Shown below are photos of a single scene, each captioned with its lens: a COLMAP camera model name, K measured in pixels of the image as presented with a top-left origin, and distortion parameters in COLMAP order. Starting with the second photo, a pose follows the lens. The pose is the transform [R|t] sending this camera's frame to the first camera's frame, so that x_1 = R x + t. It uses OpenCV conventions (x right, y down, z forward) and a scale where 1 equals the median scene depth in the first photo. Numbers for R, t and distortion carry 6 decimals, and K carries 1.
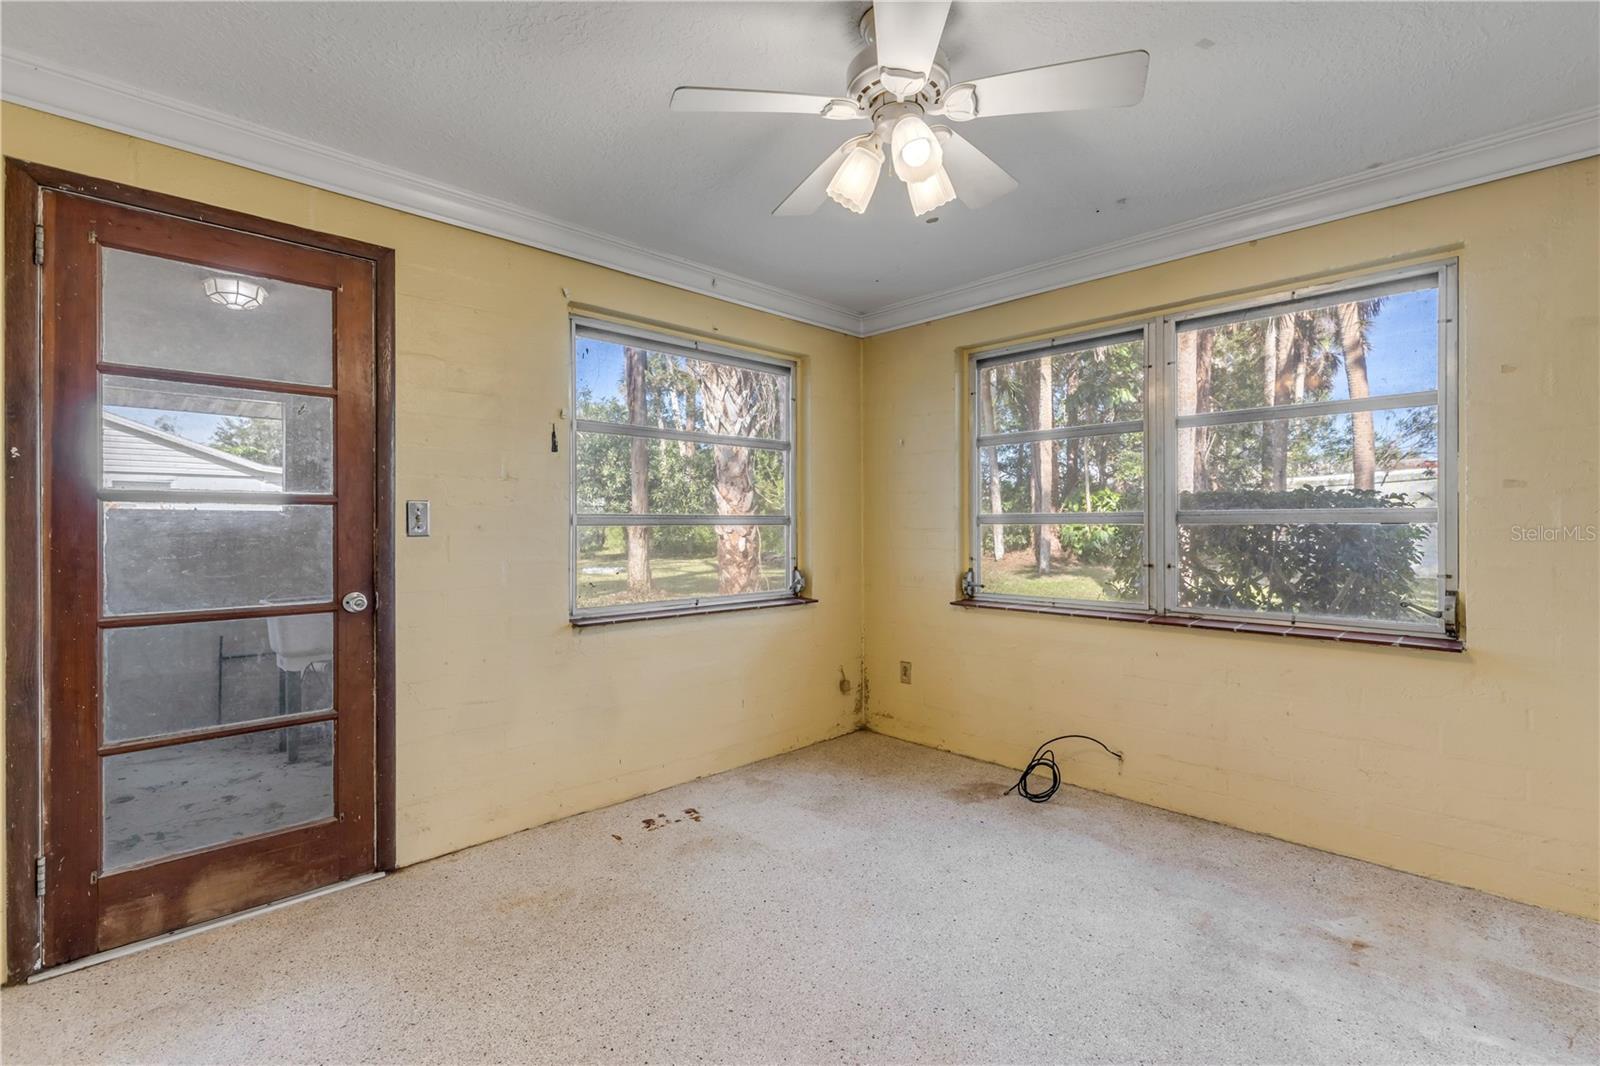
lens RADIAL K [[722.6, 0, 797.0], [0, 722.6, 520.0], [0, 0, 1]] dist [0.003401, -0.000483]
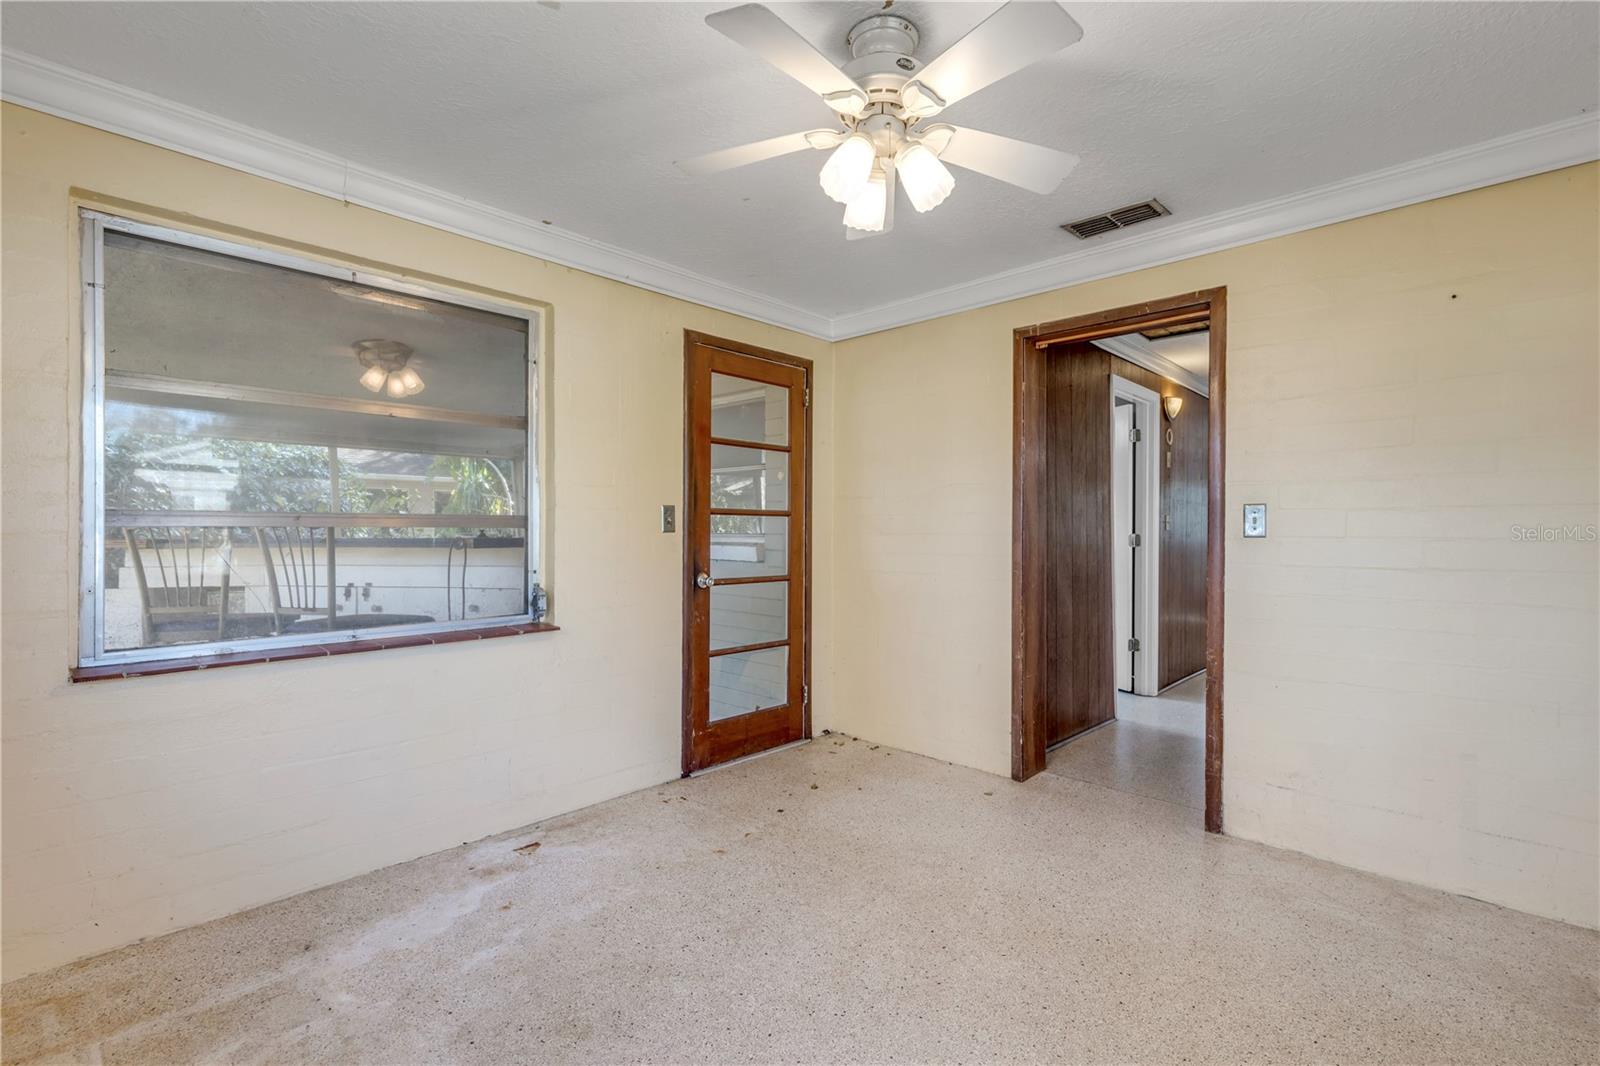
lens RADIAL K [[726.8, 0, 795.4], [0, 726.8, 516.4], [0, 0, 1]] dist [0.001625, -0.000727]
pose [[-0.999120, 0.000254, -0.041936, 0.208916], [0.001390, 0.999633, -0.027063, 0.013990], [0.041913, -0.027097, -0.998754, 1.406486]]
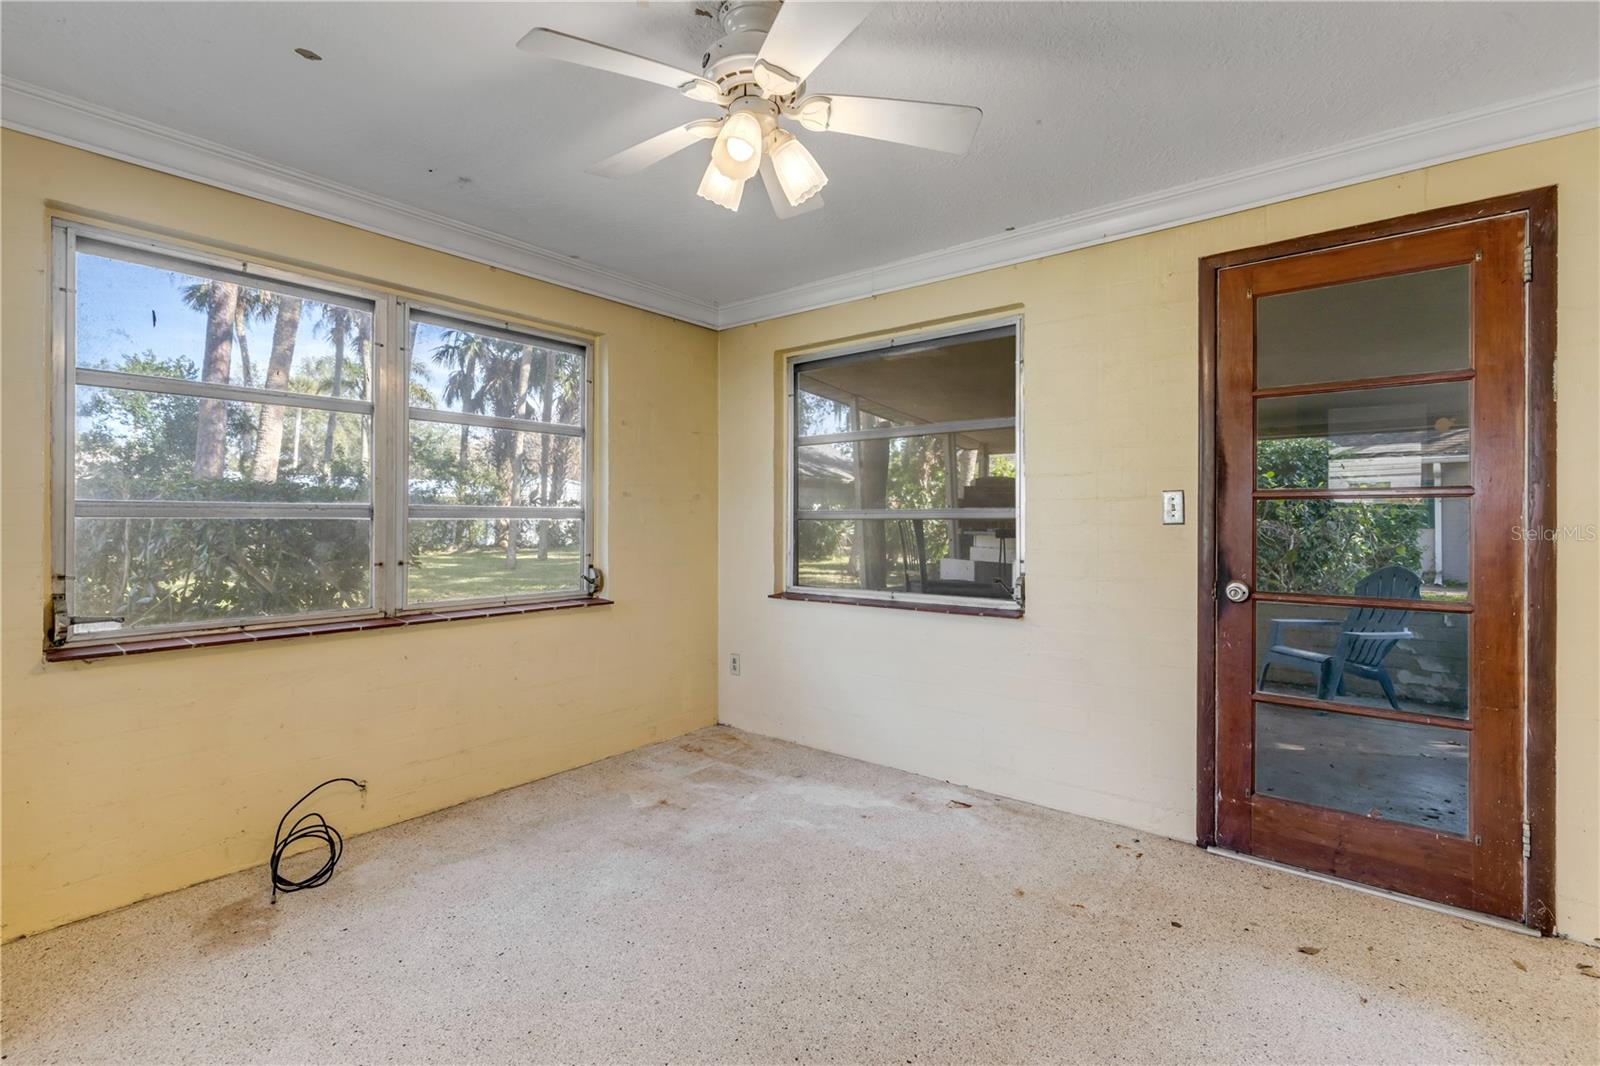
lens RADIAL K [[726.8, 0, 795.4], [0, 726.8, 516.4], [0, 0, 1]] dist [0.001625, -0.000727]
pose [[-0.120516, 0.006786, 0.992688, -0.598955], [-0.009269, 0.999925, -0.007960, 0.006680], [-0.992668, -0.010161, -0.120444, 0.737344]]
